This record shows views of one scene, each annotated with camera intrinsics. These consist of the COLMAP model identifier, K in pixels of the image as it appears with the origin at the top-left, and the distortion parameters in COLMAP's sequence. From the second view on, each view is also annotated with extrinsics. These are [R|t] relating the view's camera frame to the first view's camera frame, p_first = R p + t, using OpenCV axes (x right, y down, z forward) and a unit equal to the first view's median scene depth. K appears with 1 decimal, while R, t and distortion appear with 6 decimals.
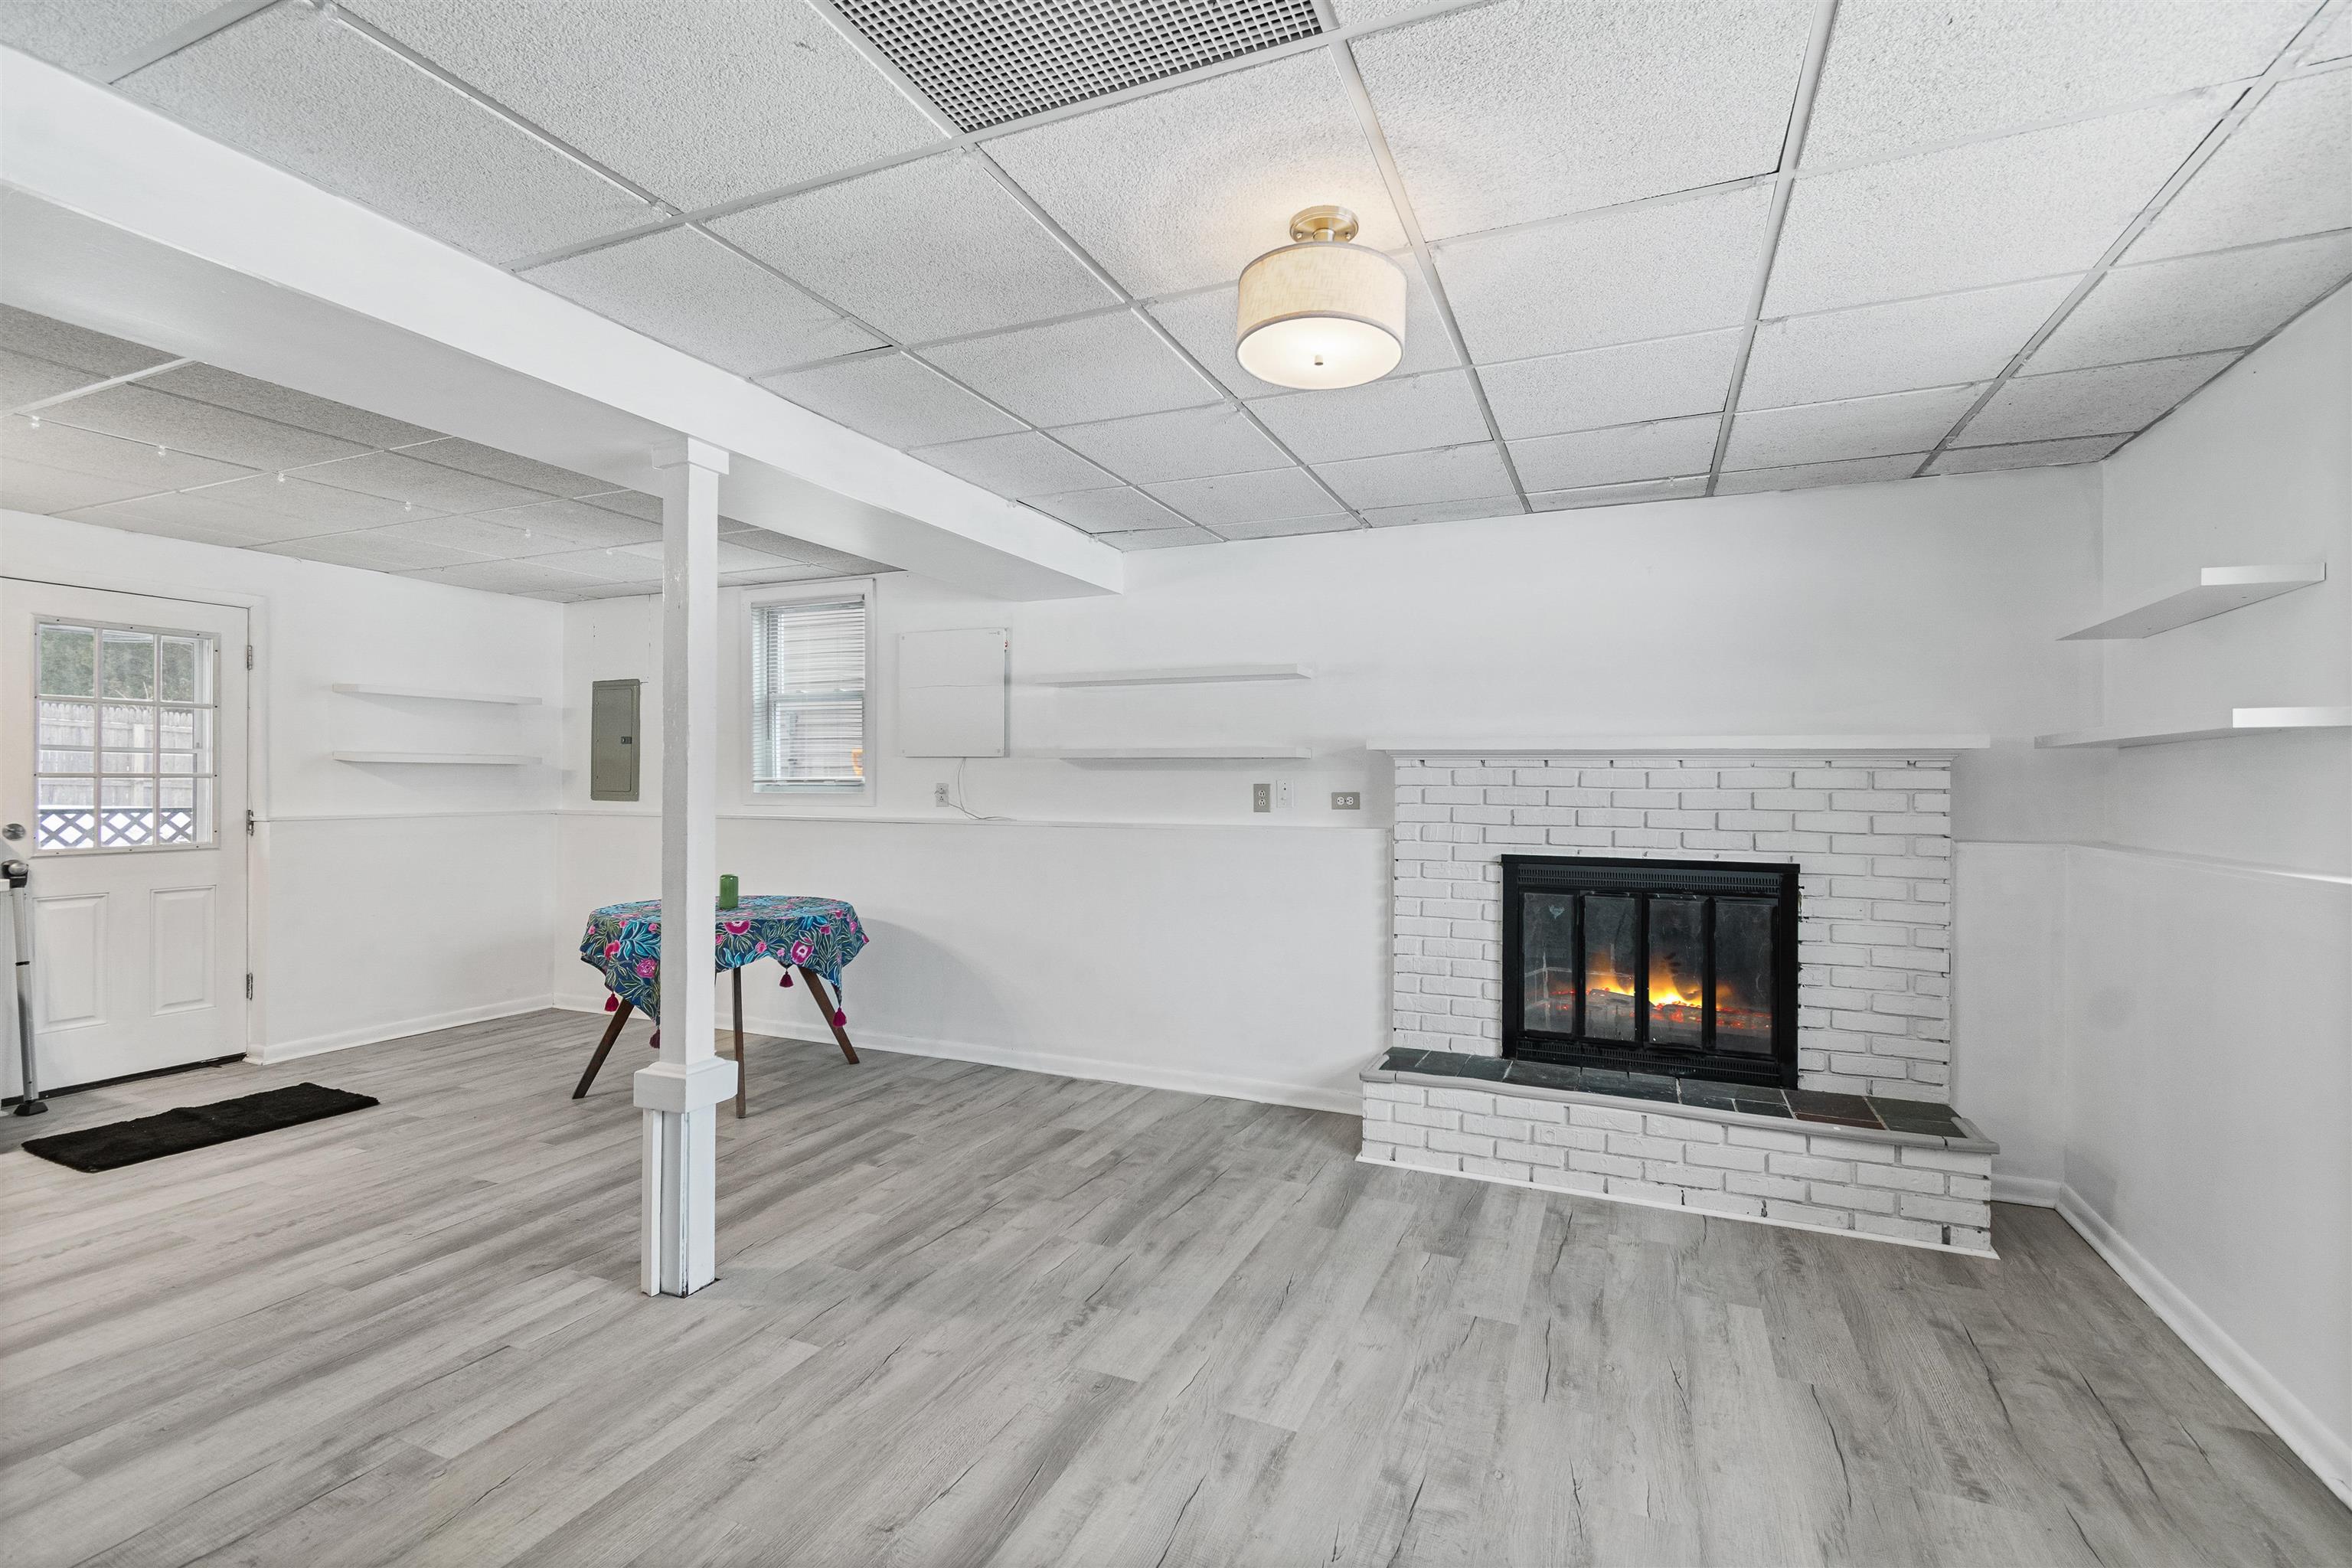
lens RADIAL K [[1069.3, 0, 1174.9], [0, 1069.3, 778.6], [0, 0, 1]] dist [0.003074, -0.001598]
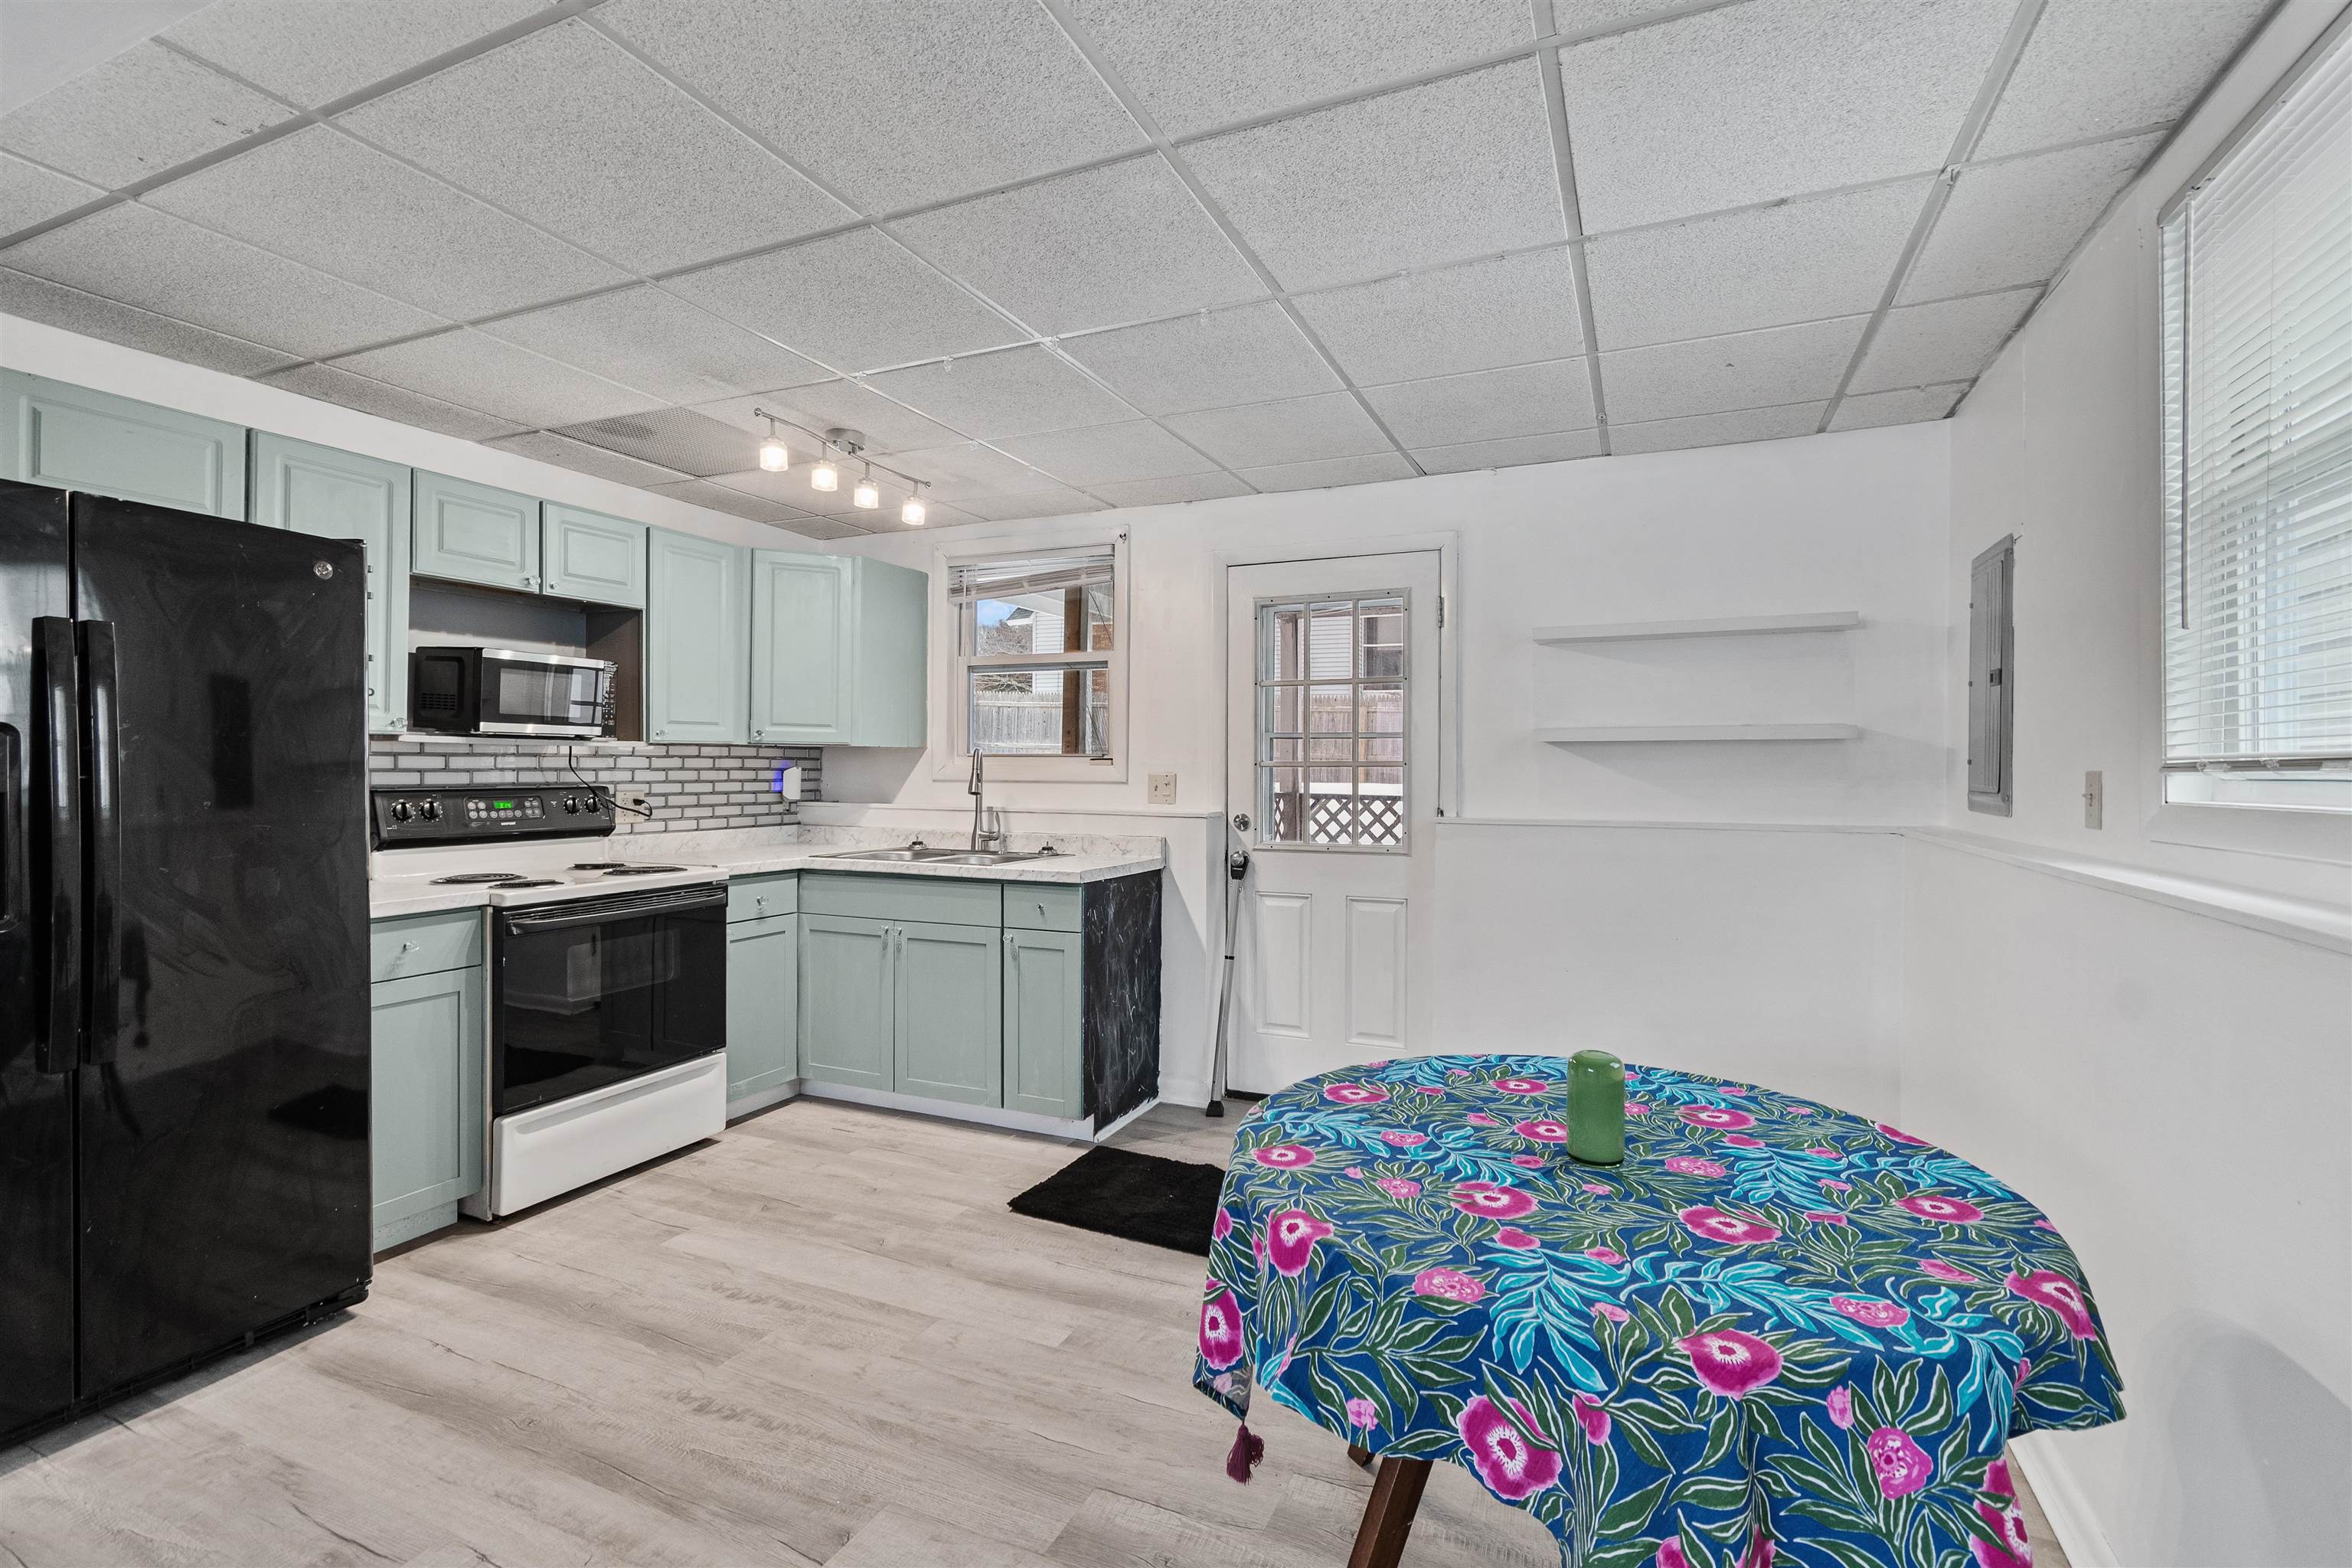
lens RADIAL K [[1069.3, 0, 1180.9], [0, 1069.3, 774.3], [0, 0, 1]] dist [0.003074, -0.001598]
pose [[0.015857, 0.001570, -0.999873, -0.124732], [-0.000424, 0.999999, 0.001563, 0.005334], [0.999874, 0.000400, 0.015858, 1.141727]]
